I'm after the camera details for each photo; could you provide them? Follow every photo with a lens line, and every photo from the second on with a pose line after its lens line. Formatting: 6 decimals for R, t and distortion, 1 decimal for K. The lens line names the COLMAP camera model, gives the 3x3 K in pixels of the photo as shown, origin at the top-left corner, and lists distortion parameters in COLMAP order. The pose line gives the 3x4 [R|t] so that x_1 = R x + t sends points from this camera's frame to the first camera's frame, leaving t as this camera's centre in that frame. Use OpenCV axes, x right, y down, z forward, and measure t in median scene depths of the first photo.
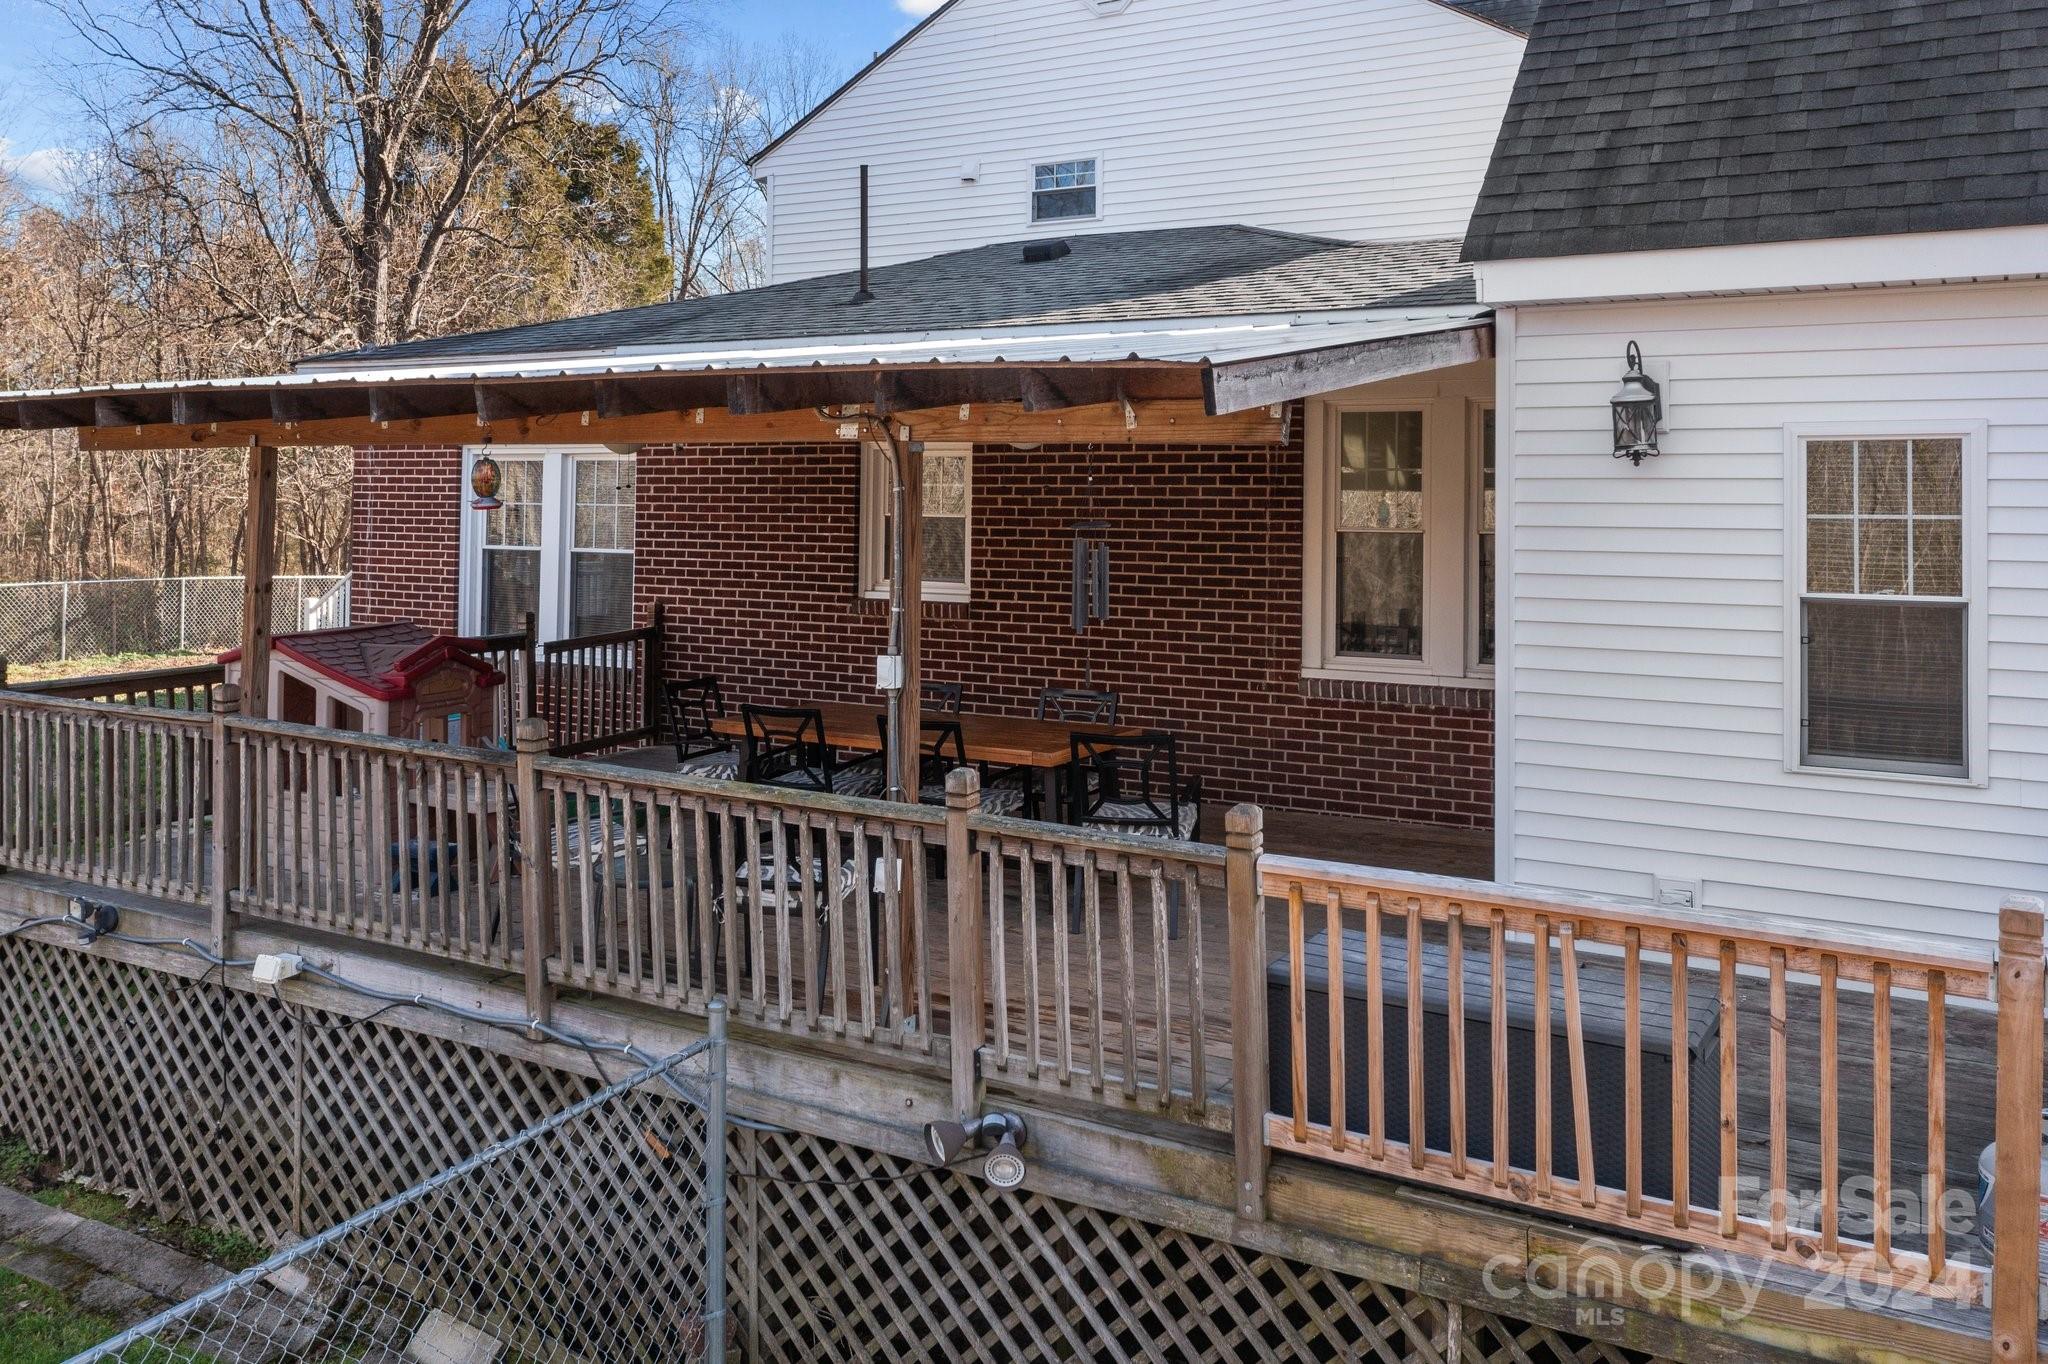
lens RADIAL K [[1651.2, 0, 1023.1], [0, 1651.2, 442.2], [0, 0, 1]] dist [-0.000864, 0.000946]
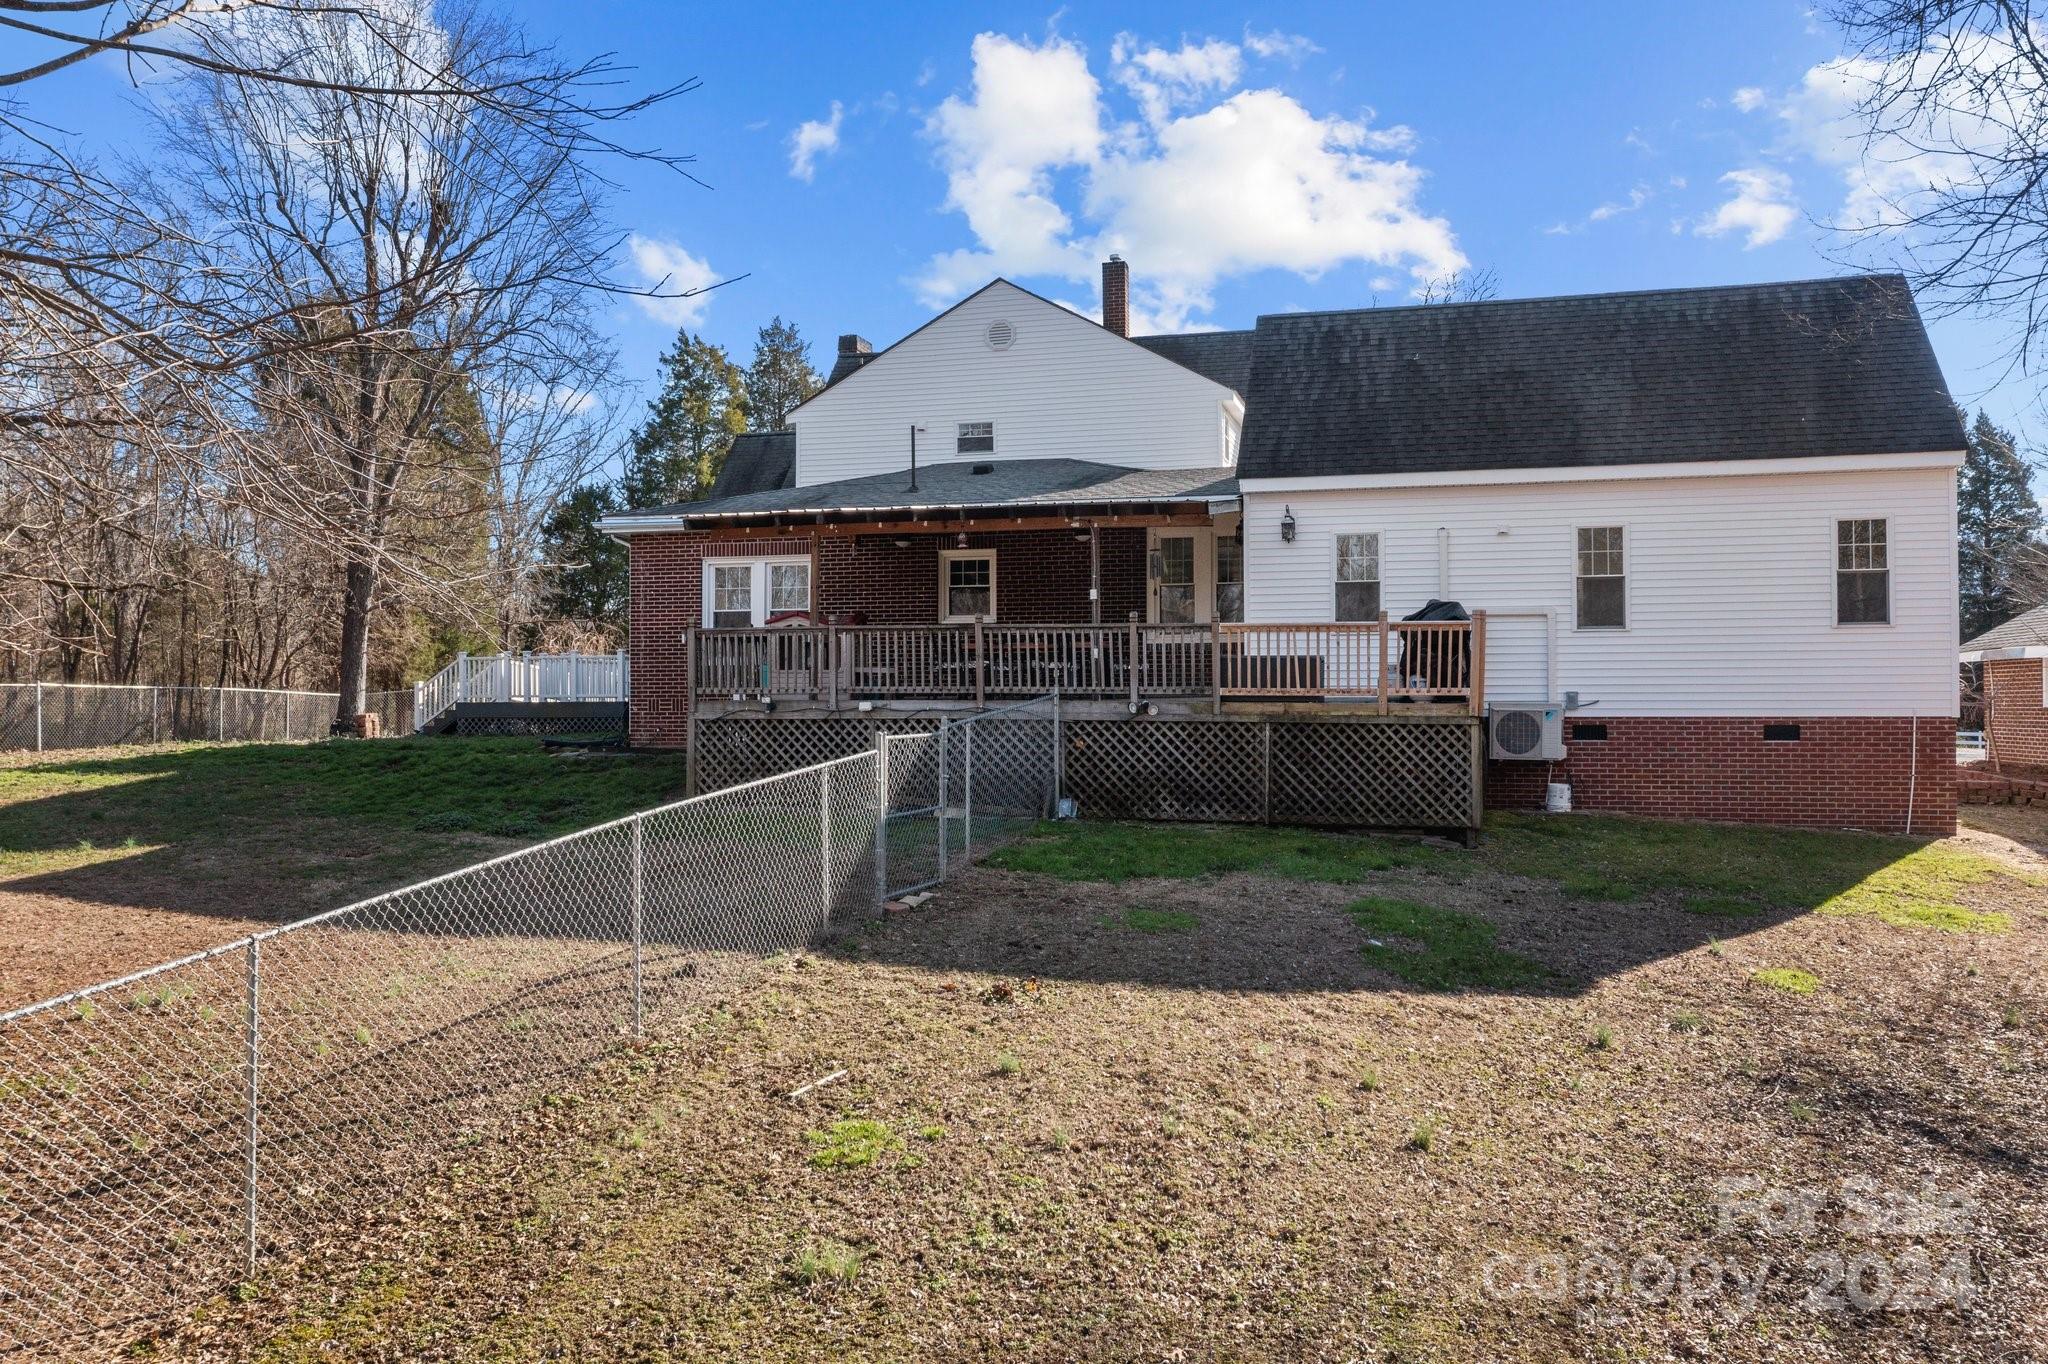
lens RADIAL K [[1635.1, 0, 1024.0], [0, 1635.1, 682.0], [0, 0, 1]] dist [0.000658, 0.002999]
pose [[0.959341, -0.006681, 0.282171, -1.224886], [0.002453, 0.999879, 0.015335, 0.280312], [-0.282239, -0.014020, 0.959242, -2.292494]]
